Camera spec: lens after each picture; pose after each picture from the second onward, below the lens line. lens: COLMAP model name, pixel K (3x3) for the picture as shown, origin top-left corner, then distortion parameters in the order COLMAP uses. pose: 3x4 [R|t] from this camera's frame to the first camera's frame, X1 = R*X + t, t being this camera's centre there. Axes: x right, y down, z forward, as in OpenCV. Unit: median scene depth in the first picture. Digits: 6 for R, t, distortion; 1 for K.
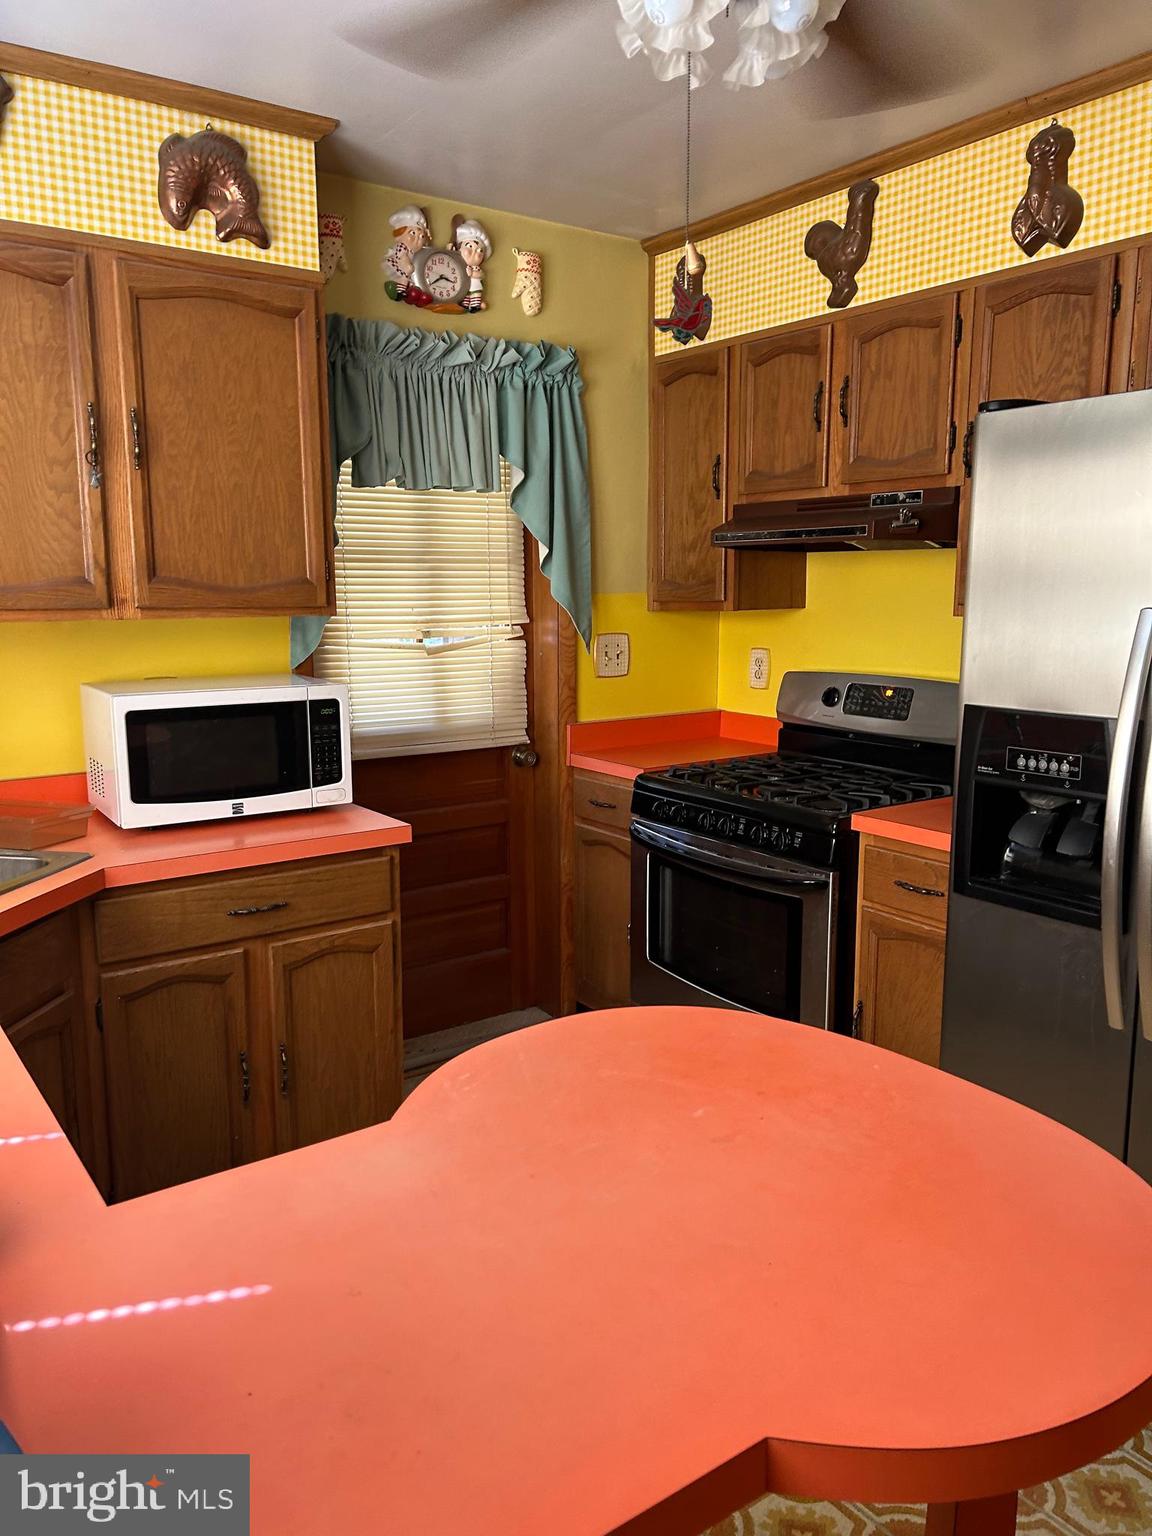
lens RADIAL K [[1214.6, 0, 576.0], [0, 1214.6, 768.0], [0, 0, 1]] dist [0.205002, -0.142868]
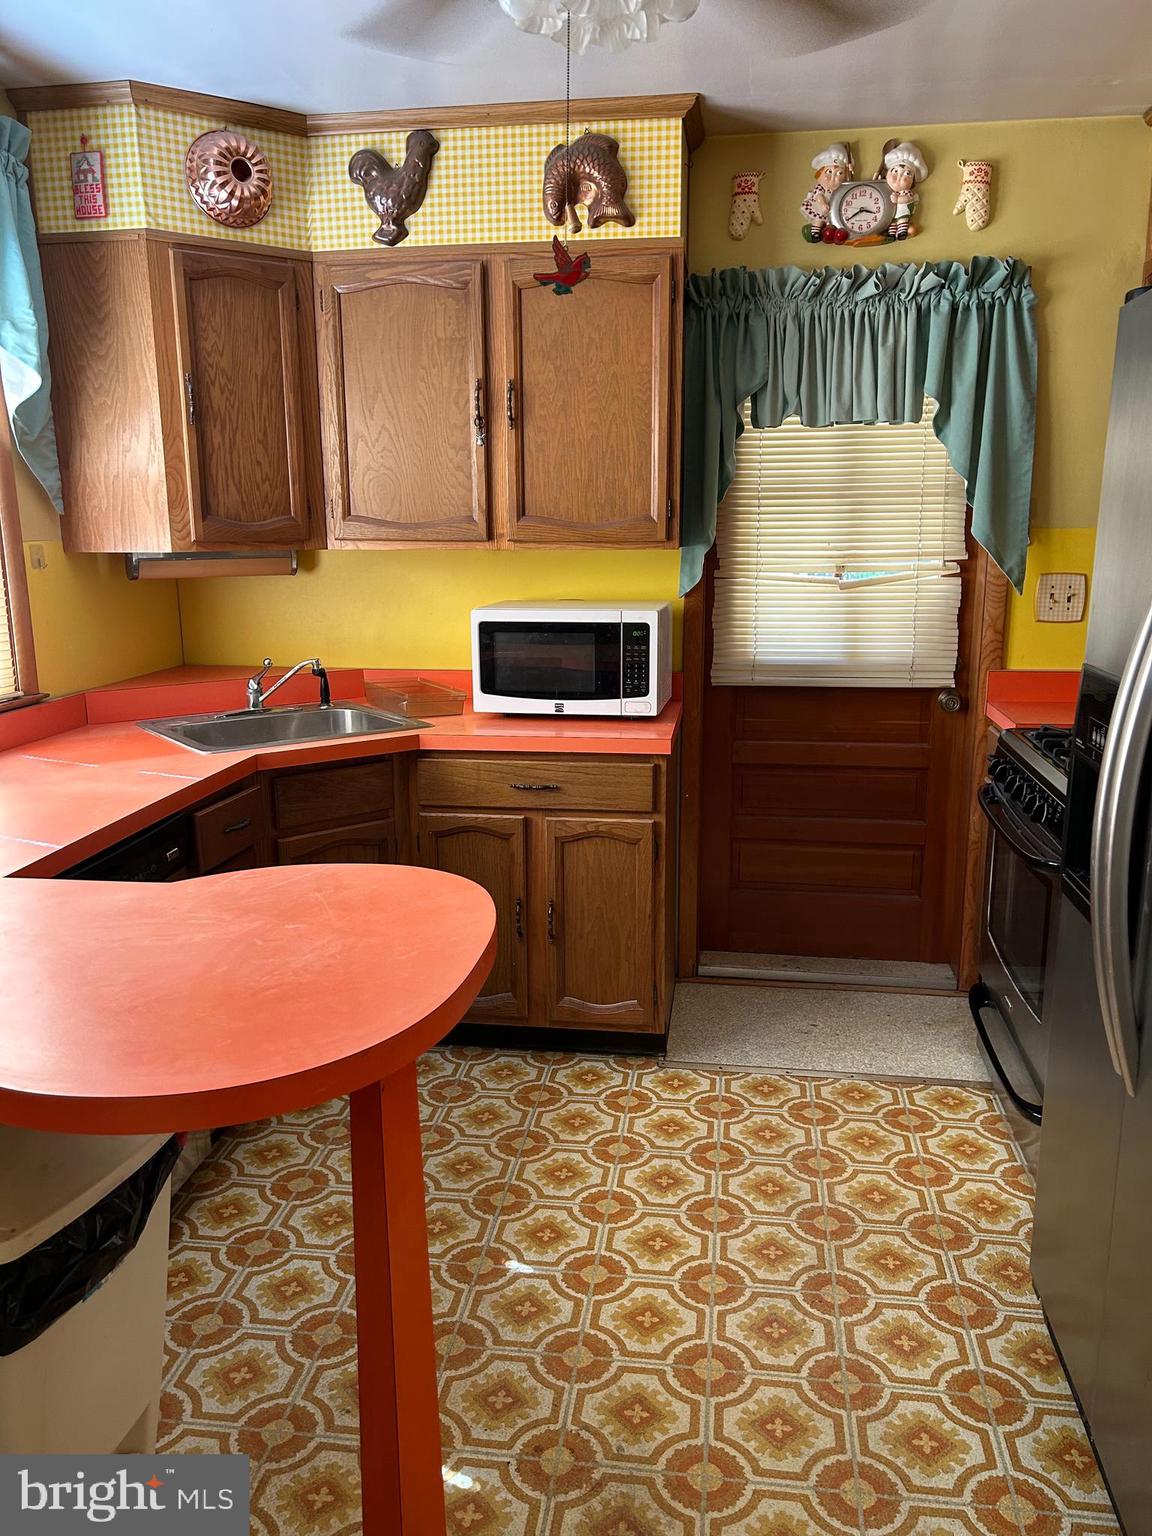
lens RADIAL K [[1207.2, 0, 577.0], [0, 1207.2, 816.0], [0, 0, 1]] dist [0.075051, -0.005551]
pose [[0.743547, 0.166933, -0.647512, 0.527080], [-0.105658, 0.985503, 0.132740, -0.022028], [0.660283, -0.030283, 0.750406, 0.103695]]
